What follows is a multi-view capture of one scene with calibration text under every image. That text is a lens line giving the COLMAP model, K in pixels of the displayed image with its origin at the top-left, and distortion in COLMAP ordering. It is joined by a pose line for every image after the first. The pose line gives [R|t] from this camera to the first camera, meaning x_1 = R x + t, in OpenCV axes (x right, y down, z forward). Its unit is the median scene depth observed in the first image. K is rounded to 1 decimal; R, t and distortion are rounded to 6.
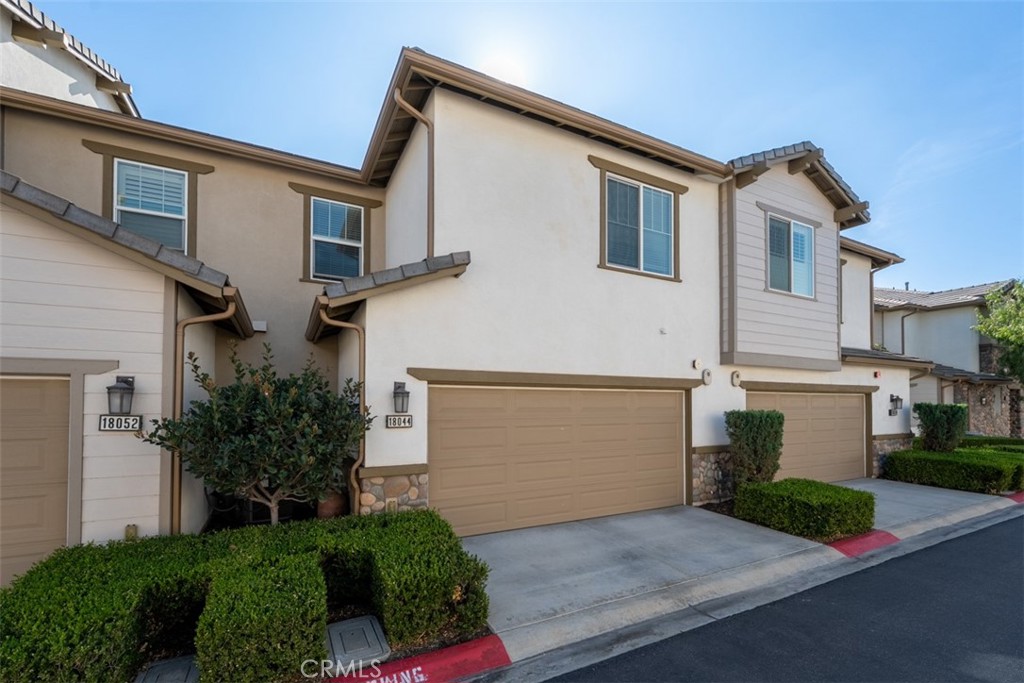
lens RADIAL K [[436.8, 0, 510.5], [0, 436.8, 391.8], [0, 0, 1]] dist [0.001180, 0.000035]
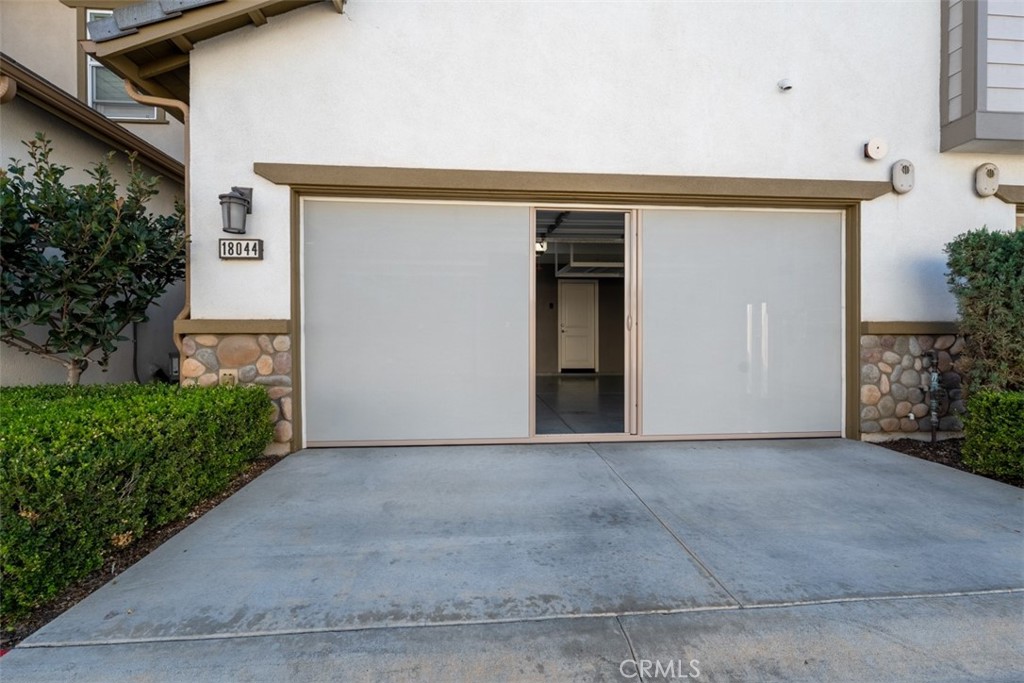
lens RADIAL K [[448.6, 0, 512.0], [0, 448.6, 341.5], [0, 0, 1]] dist [-0.001478, -0.000234]
pose [[0.924137, -0.000909, -0.382061, 0.256918], [0.011095, 0.999639, 0.024460, 0.138055], [0.381900, -0.026843, 0.923814, 0.401568]]
